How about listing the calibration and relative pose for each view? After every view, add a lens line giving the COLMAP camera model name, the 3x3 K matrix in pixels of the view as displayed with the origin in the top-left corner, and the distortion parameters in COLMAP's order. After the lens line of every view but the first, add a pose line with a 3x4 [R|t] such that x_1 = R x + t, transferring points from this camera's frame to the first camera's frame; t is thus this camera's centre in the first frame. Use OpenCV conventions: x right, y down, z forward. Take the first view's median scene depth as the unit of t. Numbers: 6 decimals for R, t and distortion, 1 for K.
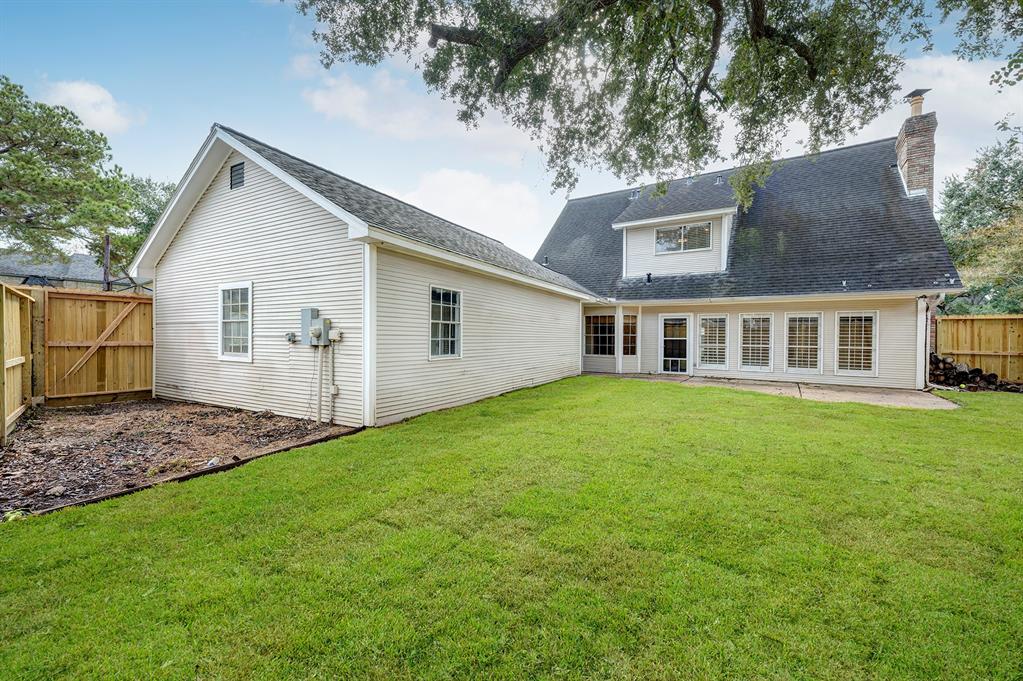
lens RADIAL K [[407.3, 0, 508.0], [0, 407.3, 340.5], [0, 0, 1]] dist [0.000480, -0.000193]
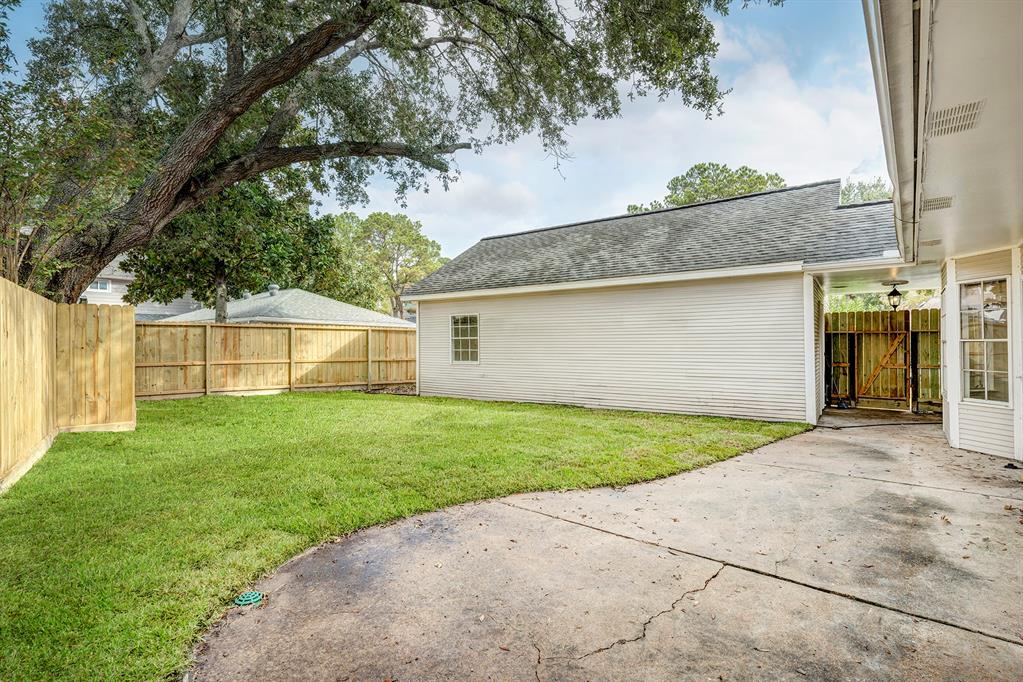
lens RADIAL K [[508.0, 0, 511.8], [0, 508.0, 343.2], [0, 0, 1]] dist [0.000534, 0.000006]
pose [[-0.156666, -0.012747, -0.987569, 1.021316], [-0.008634, 0.999896, -0.011537, -0.005410], [0.987614, 0.006719, -0.156759, 0.928952]]
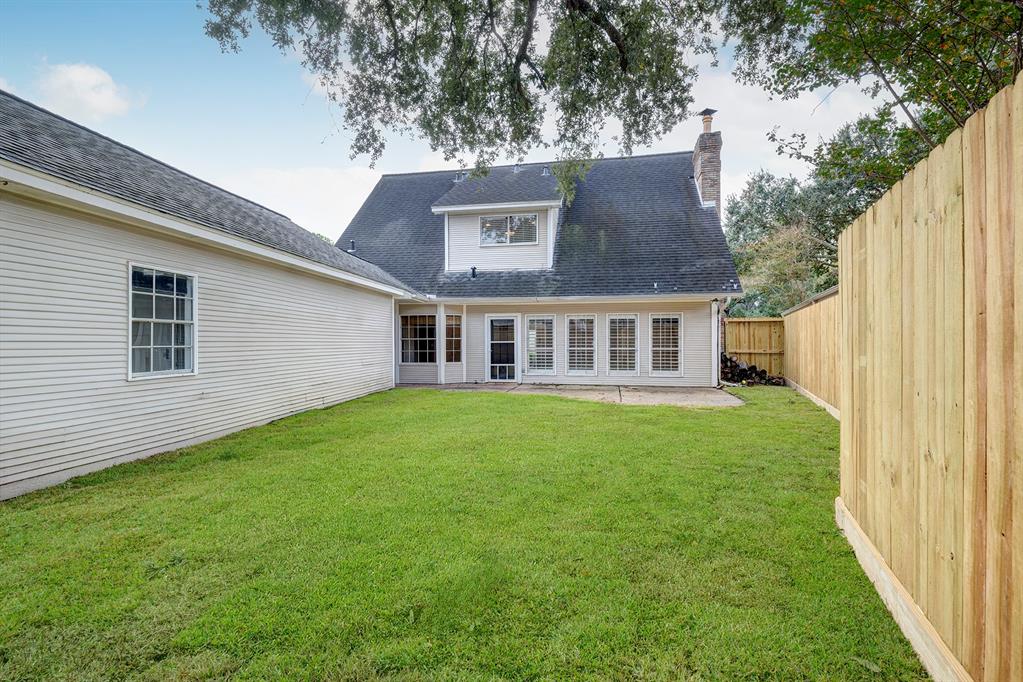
lens RADIAL K [[472.1, 0, 512.5], [0, 472.1, 340.3], [0, 0, 1]] dist [0.000467, 0.000449]
pose [[0.924576, -0.010205, 0.380860, 0.049272], [0.014571, 0.999857, -0.008580, 0.000587], [-0.380718, 0.013482, 0.924593, 0.053022]]
